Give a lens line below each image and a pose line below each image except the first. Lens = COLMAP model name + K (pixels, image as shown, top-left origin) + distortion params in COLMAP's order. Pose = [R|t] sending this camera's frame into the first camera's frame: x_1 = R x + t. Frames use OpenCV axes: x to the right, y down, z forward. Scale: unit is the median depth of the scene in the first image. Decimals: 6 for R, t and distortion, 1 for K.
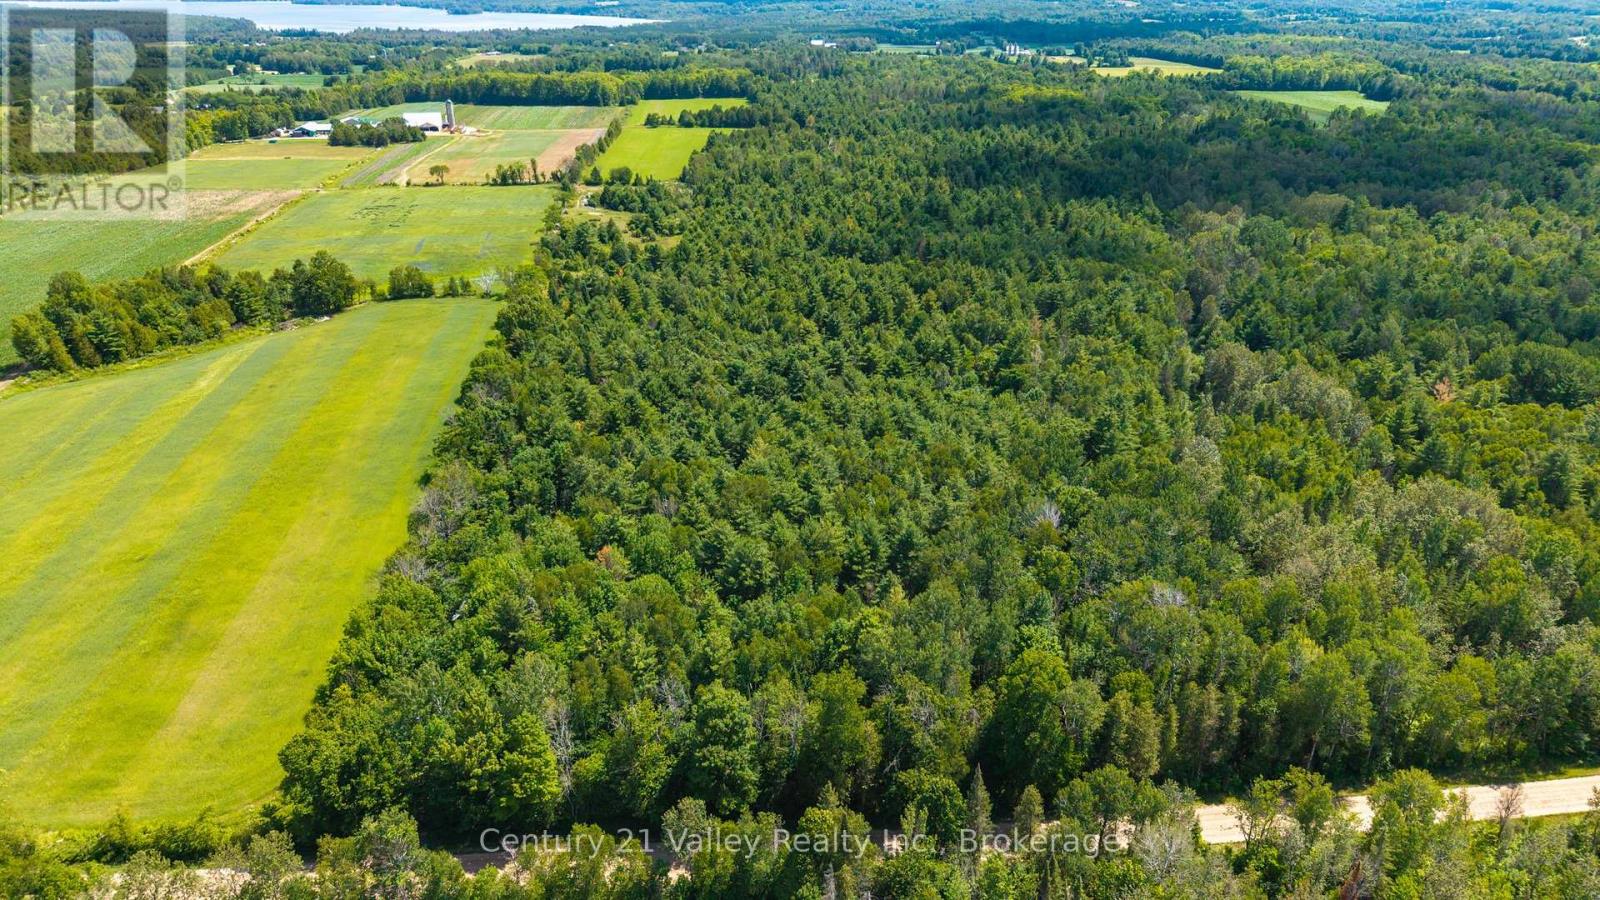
lens RADIAL K [[1073.0, 0, 802.7], [0, 1073.0, 451.5], [0, 0, 1]] dist [0.009234, -0.007191]
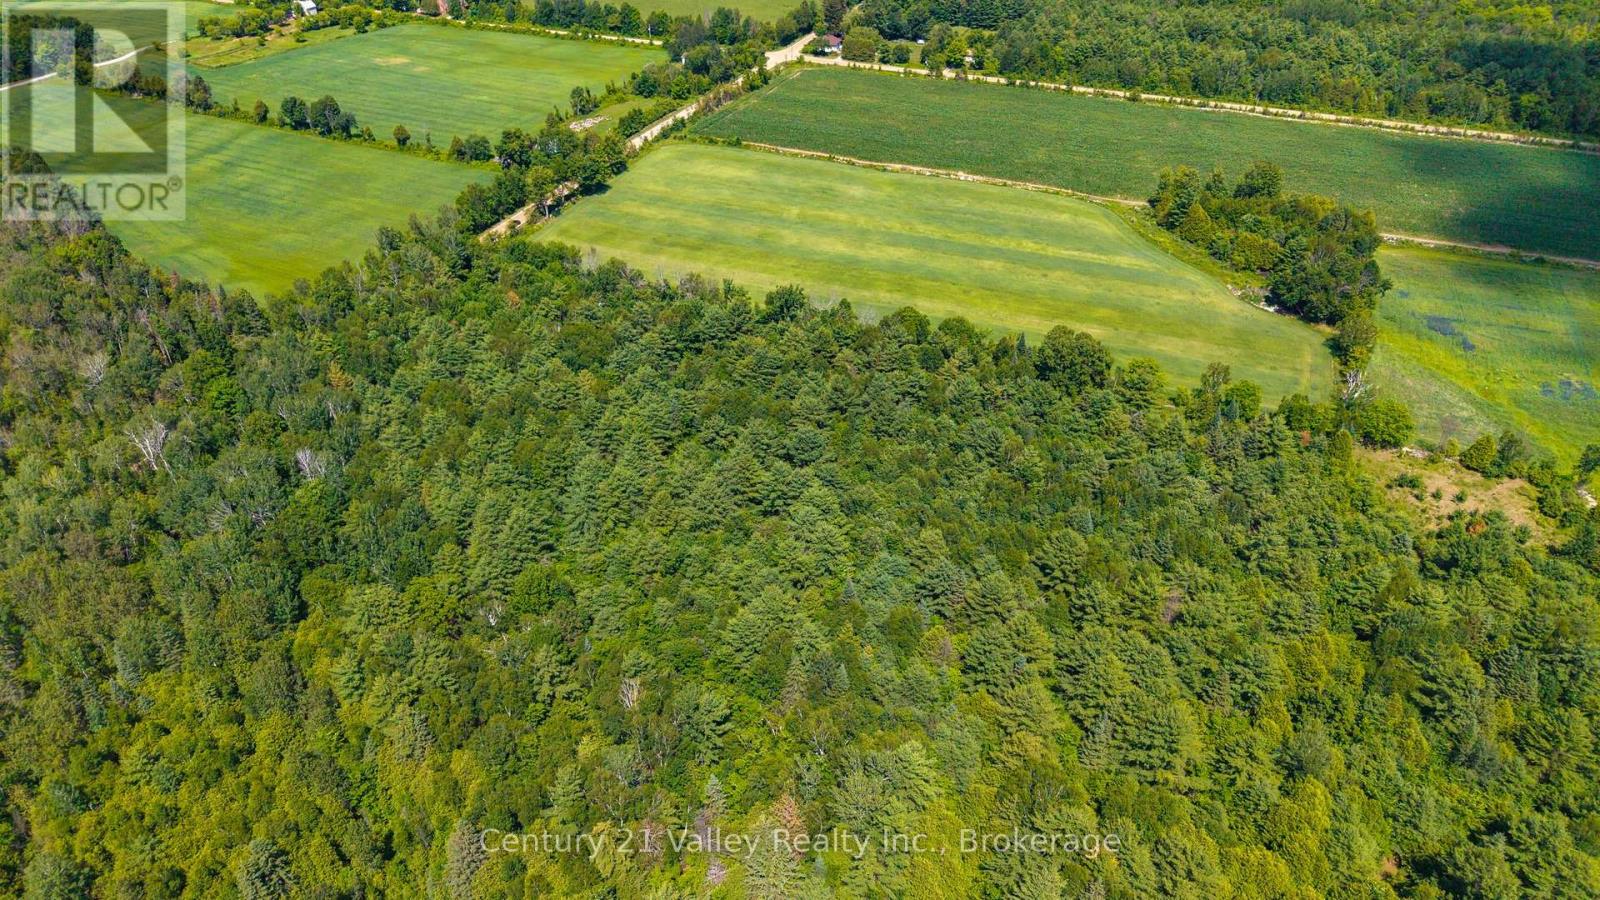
lens RADIAL K [[1075.7, 0, 802.3], [0, 1075.7, 447.7], [0, 0, 1]] dist [0.001925, 0.002102]
pose [[-0.492022, 0.488000, -0.720951, 0.656386], [-0.359188, 0.640564, 0.678720, -0.759976], [0.793031, 0.592902, -0.139887, 1.303869]]
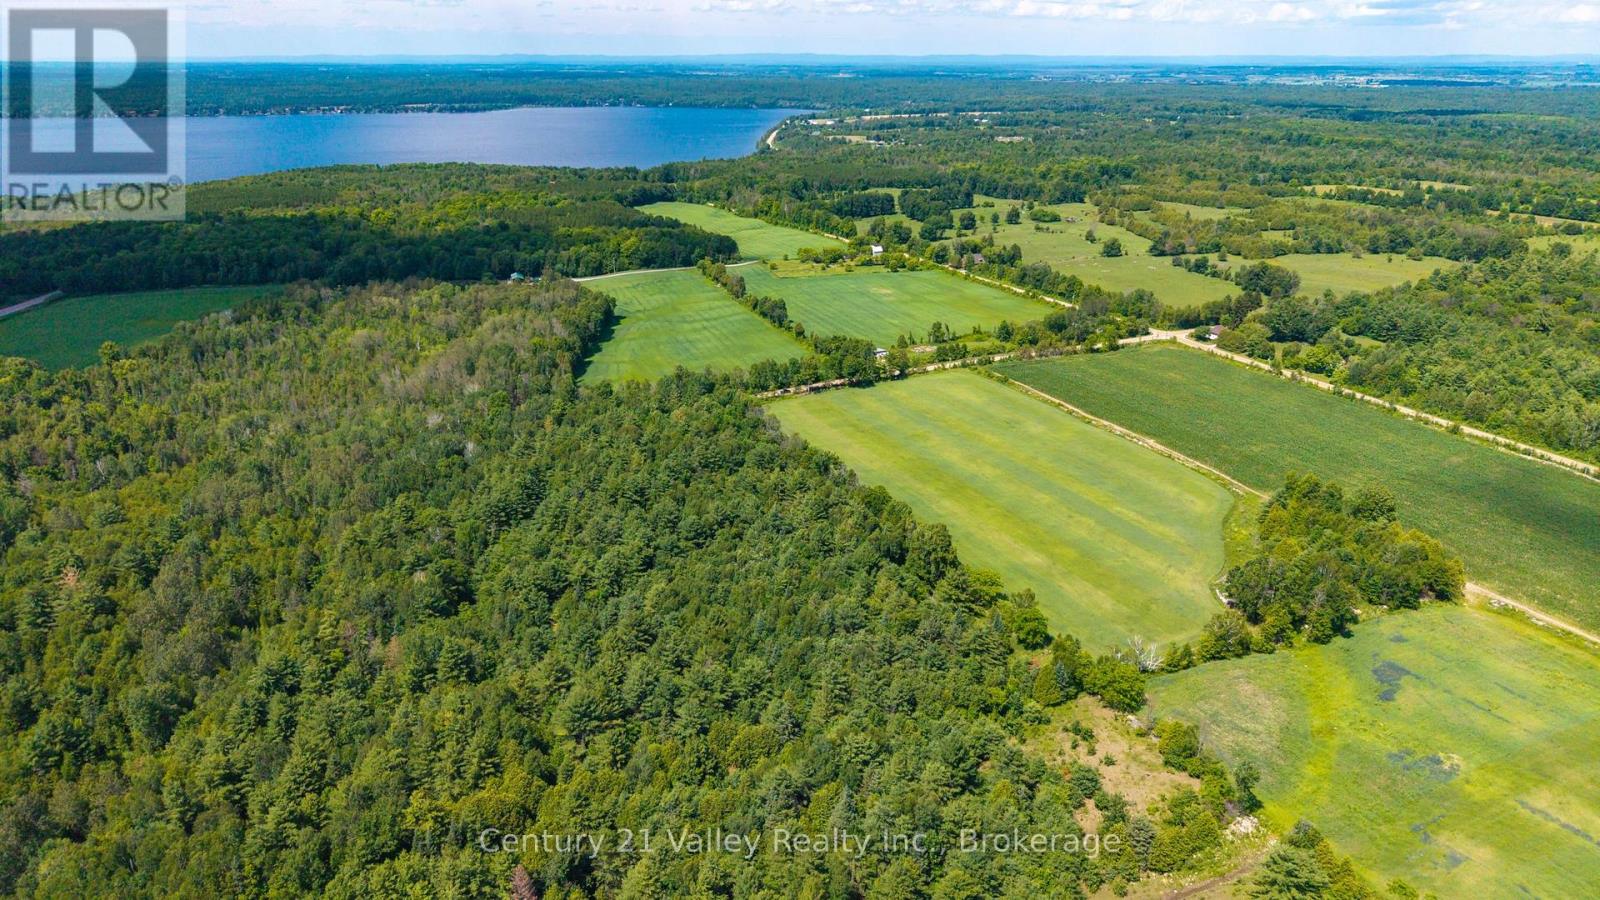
lens RADIAL K [[1073.0, 0, 802.7], [0, 1073.0, 451.5], [0, 0, 1]] dist [0.009234, -0.007191]
pose [[-0.950405, 0.106735, -0.292126, 0.180055], [-0.128693, 0.720124, 0.681806, -1.120932], [0.283139, 0.685587, -0.670673, 2.073091]]
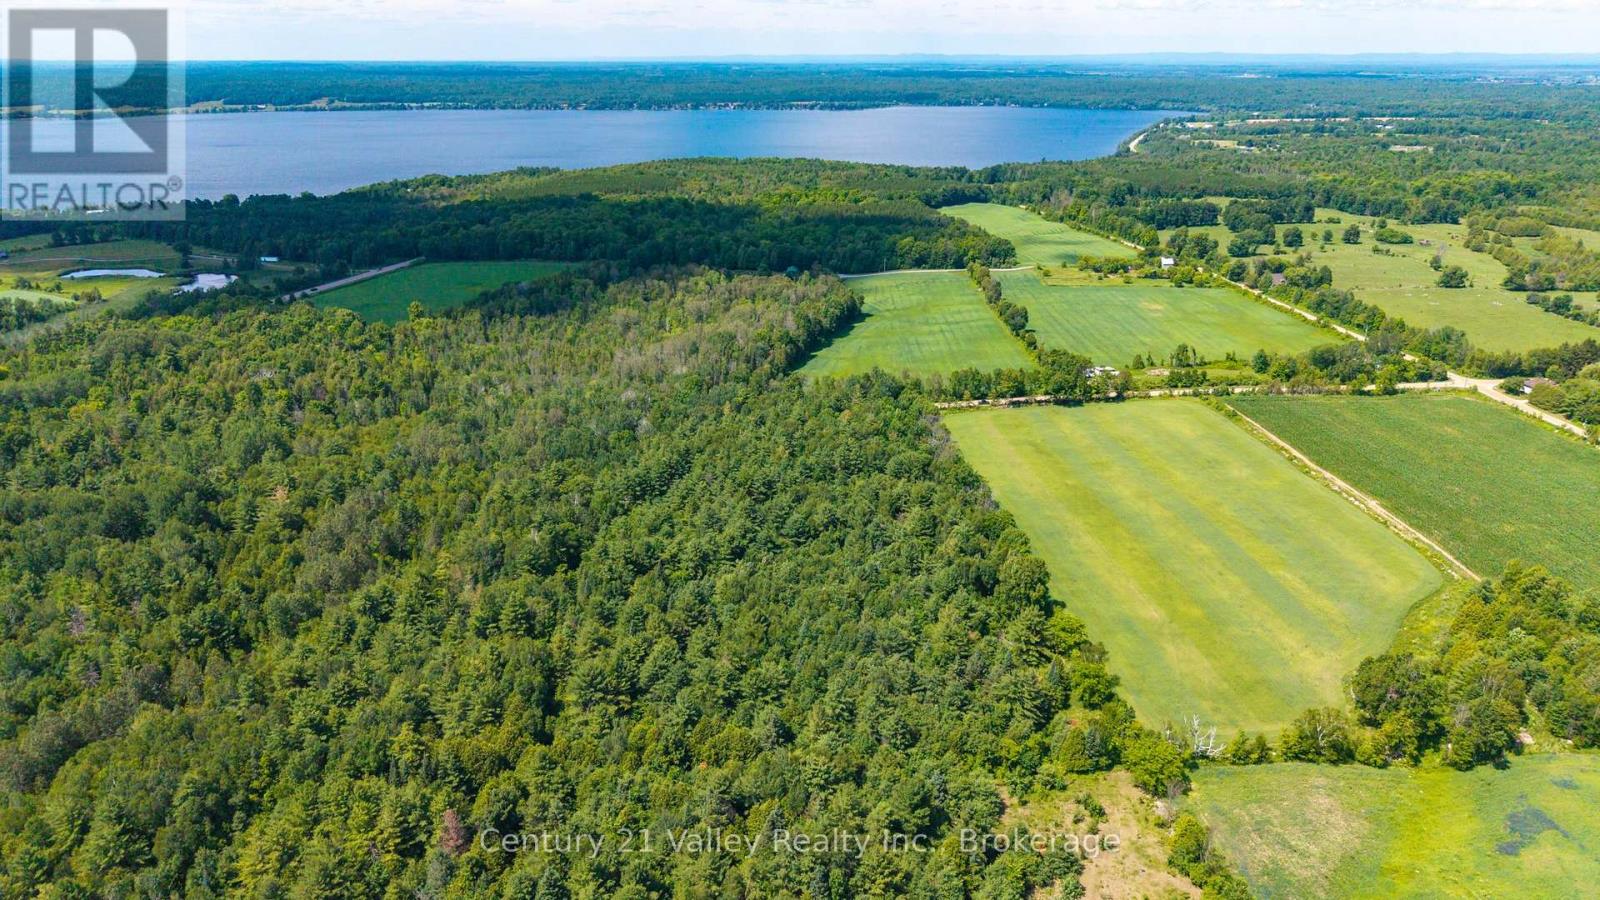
lens RADIAL K [[1073.0, 0, 802.7], [0, 1073.0, 451.5], [0, 0, 1]] dist [0.009234, -0.007191]
pose [[-0.999600, -0.009620, 0.026605, -0.124714], [0.011804, 0.712835, 0.701232, -1.130303], [-0.025711, 0.701266, -0.712436, 2.093682]]
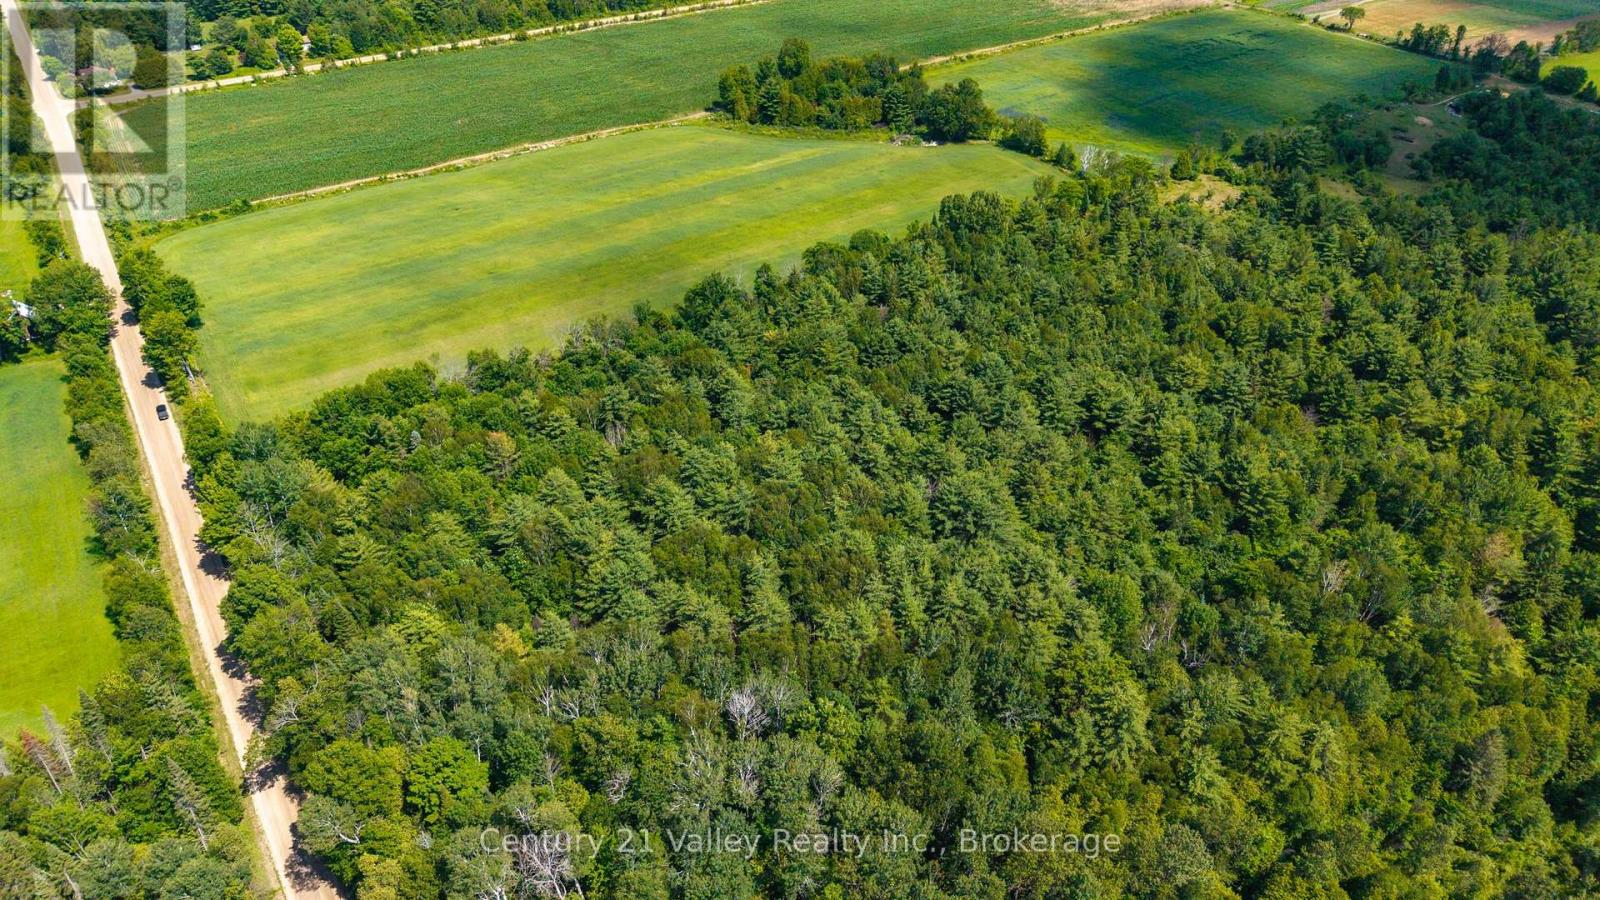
lens RADIAL K [[1075.7, 0, 802.3], [0, 1075.7, 447.7], [0, 0, 1]] dist [0.001925, 0.002102]
pose [[0.458719, 0.522175, -0.718965, 0.580780], [-0.367259, 0.848187, 0.381706, -0.331108], [0.809134, 0.088951, 0.580853, 0.476033]]
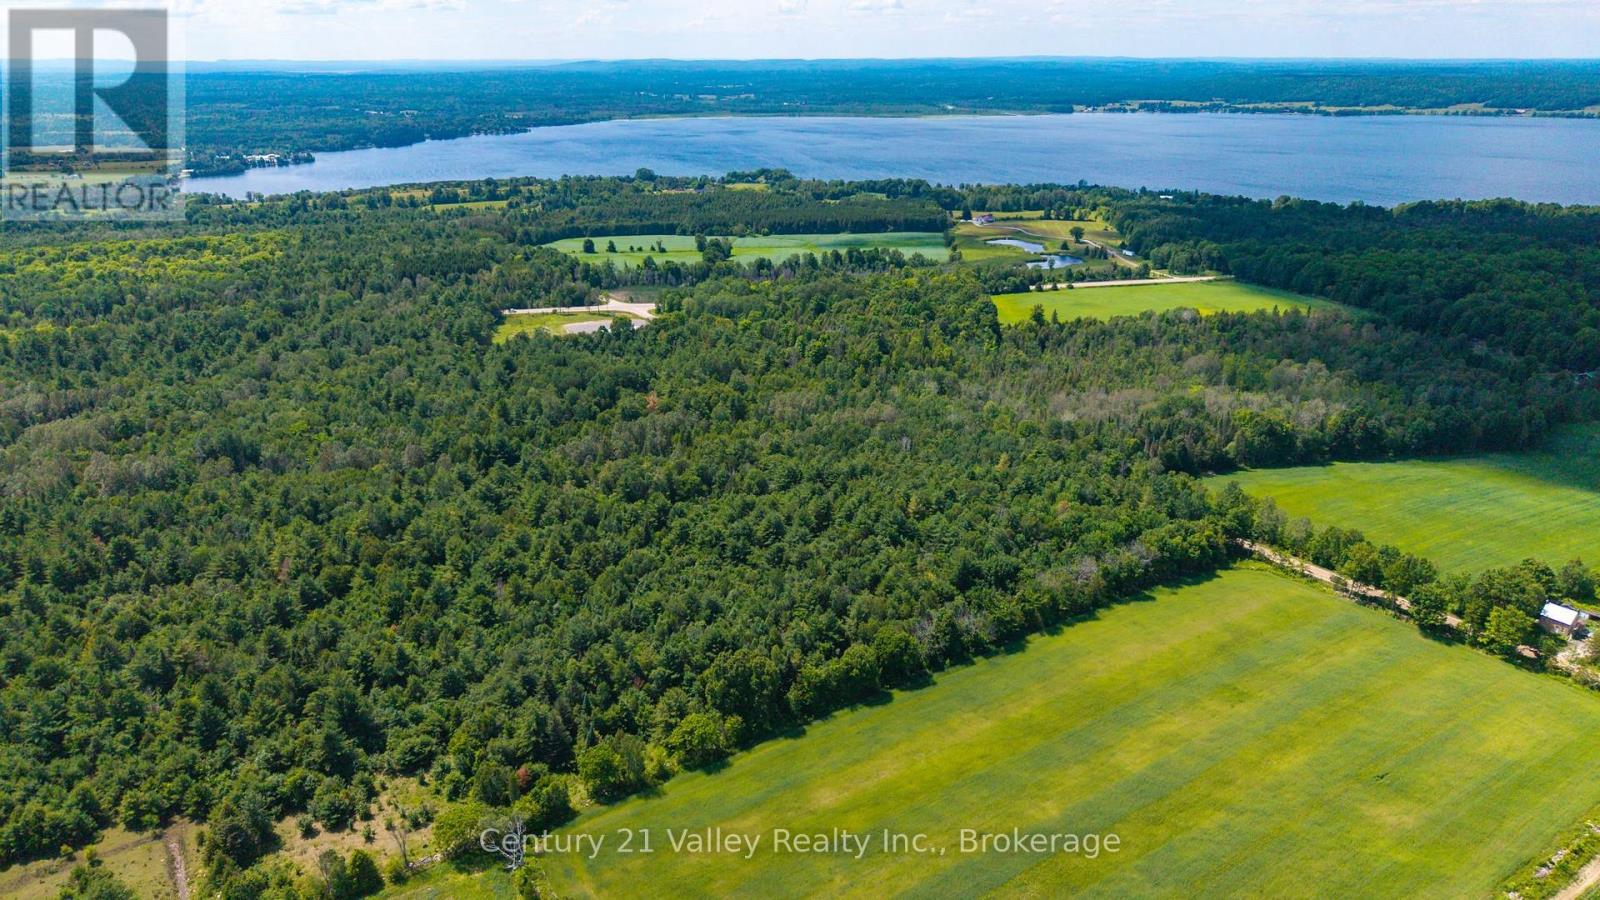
lens RADIAL K [[1075.7, 0, 802.3], [0, 1075.7, 447.7], [0, 0, 1]] dist [0.001925, 0.002102]
pose [[-0.446416, -0.306319, 0.840762, -1.252238], [0.369776, 0.792455, 0.485057, -0.866870], [-0.814848, 0.527432, -0.240495, 1.402099]]
